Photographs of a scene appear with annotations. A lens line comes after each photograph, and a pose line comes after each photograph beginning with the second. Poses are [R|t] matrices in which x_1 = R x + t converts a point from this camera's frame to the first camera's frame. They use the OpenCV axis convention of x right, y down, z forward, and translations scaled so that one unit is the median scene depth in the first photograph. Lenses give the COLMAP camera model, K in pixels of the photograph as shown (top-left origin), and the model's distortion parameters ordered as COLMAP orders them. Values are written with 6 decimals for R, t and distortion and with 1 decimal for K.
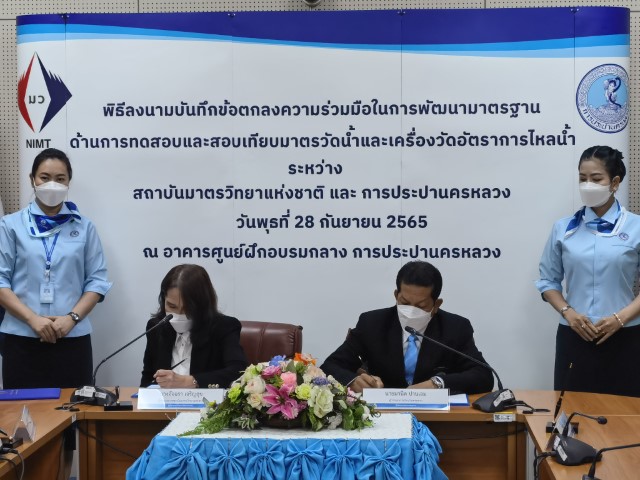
lens RADIAL K [[1483.7, 0, 320.0], [0, 1483.7, 240.0], [0, 0, 1]] dist [0.126880, -0.419820]
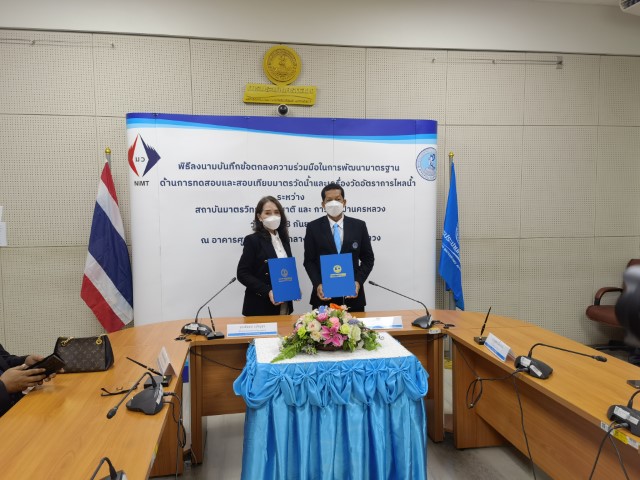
lens RADIAL K [[499.2, 0, 323.0], [0, 499.2, 241.3], [0, 0, 1]] dist [0.079580, -0.074391]
pose [[0.973460, -0.017517, 0.228184, -0.116425], [0.010891, 0.999482, 0.030268, -0.009005], [-0.228596, -0.026980, 0.973147, 0.341280]]
